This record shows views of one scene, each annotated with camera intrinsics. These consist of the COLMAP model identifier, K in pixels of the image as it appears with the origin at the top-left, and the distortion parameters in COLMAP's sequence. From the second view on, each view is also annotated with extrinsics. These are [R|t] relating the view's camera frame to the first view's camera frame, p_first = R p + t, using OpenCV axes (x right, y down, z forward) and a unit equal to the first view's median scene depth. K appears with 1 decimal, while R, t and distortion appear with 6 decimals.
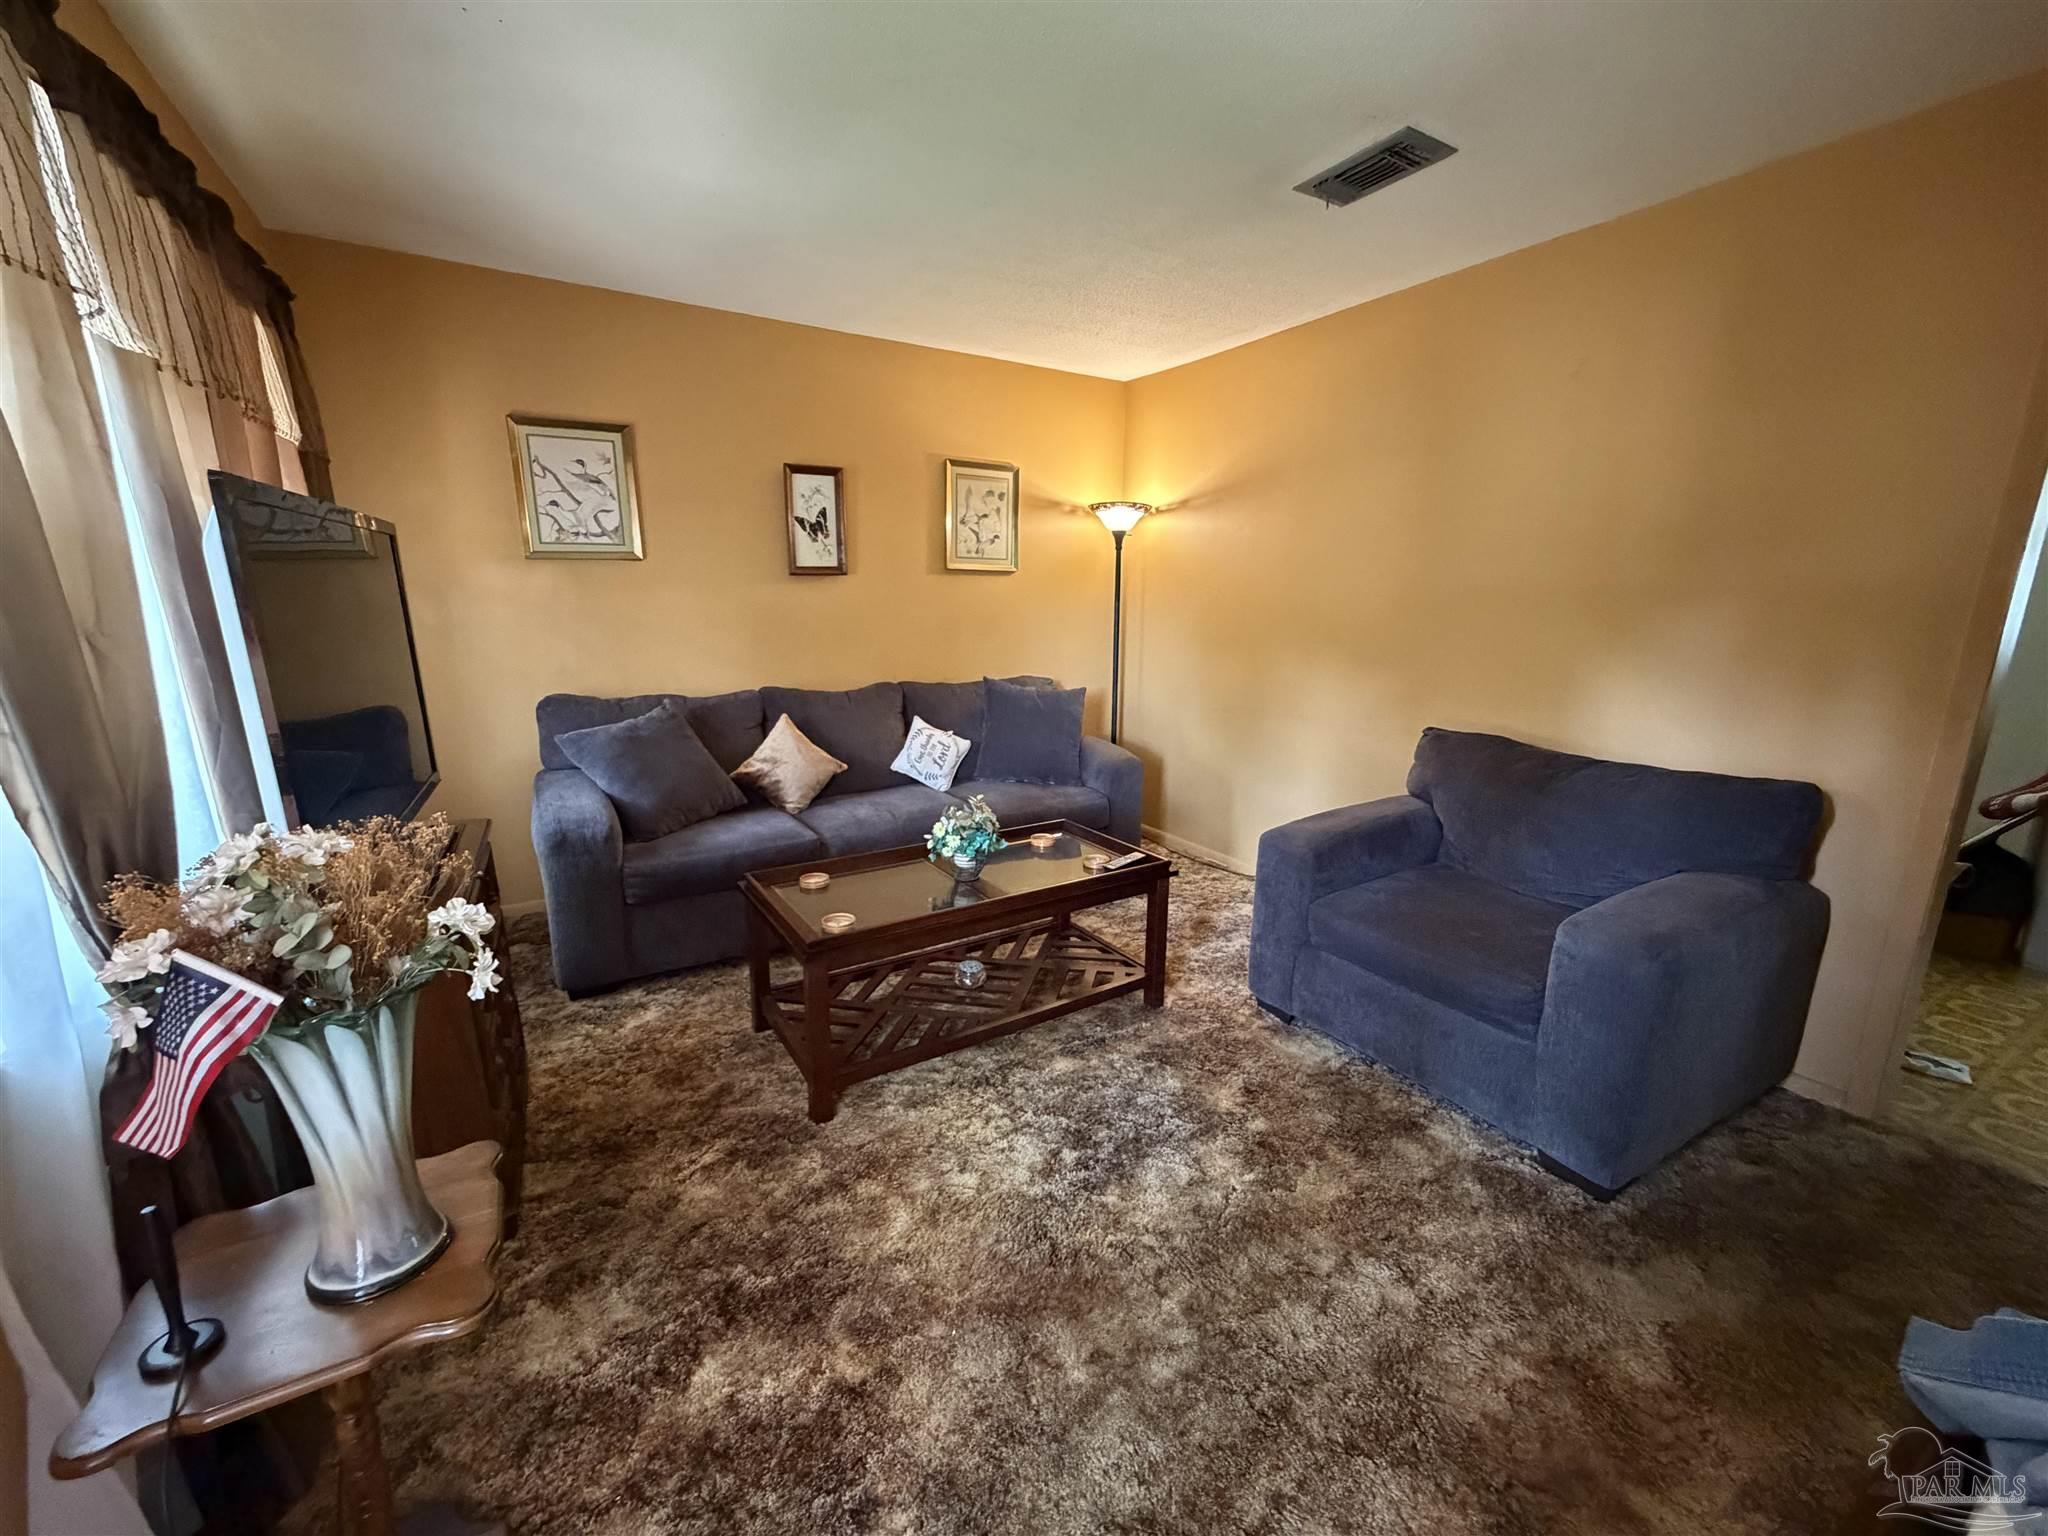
lens RADIAL K [[820.9, 0, 1031.5], [0, 820.9, 772.8], [0, 0, 1]] dist [0.001891, 0.000074]
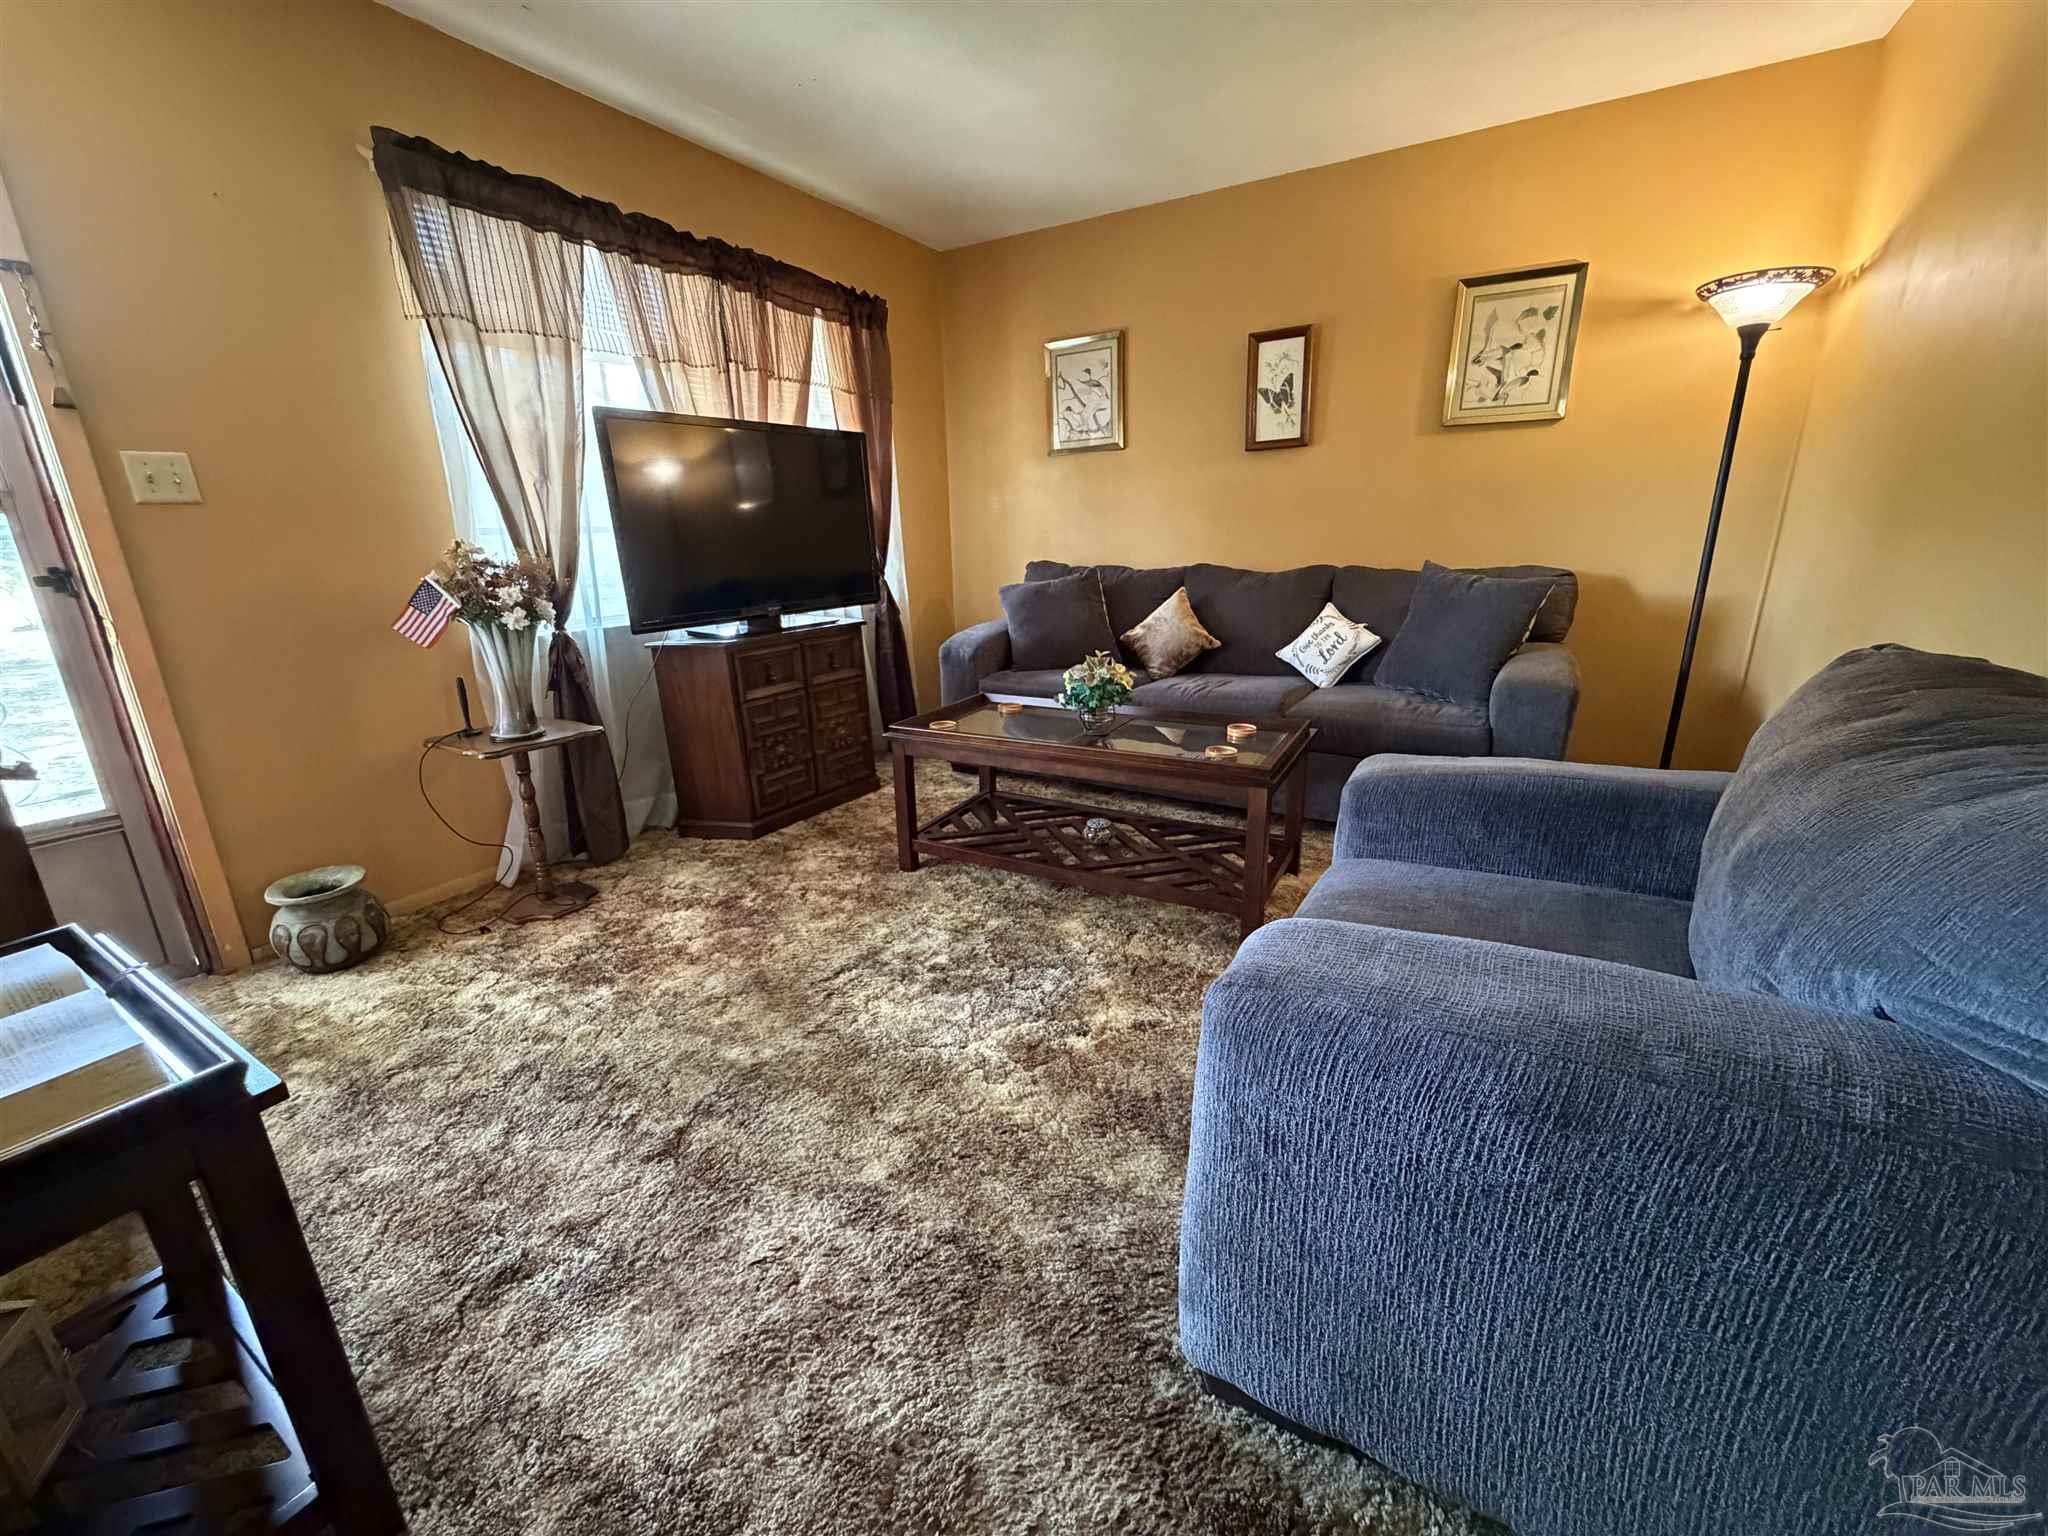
lens RADIAL K [[820.9, 0, 1027.0], [0, 820.9, 775.8], [0, 0, 1]] dist [0.001891, 0.000074]
pose [[0.471880, 0.233445, -0.850195, 0.525568], [-0.162406, 0.970823, 0.176427, 0.009857], [0.866575, 0.054825, 0.496025, 0.295329]]
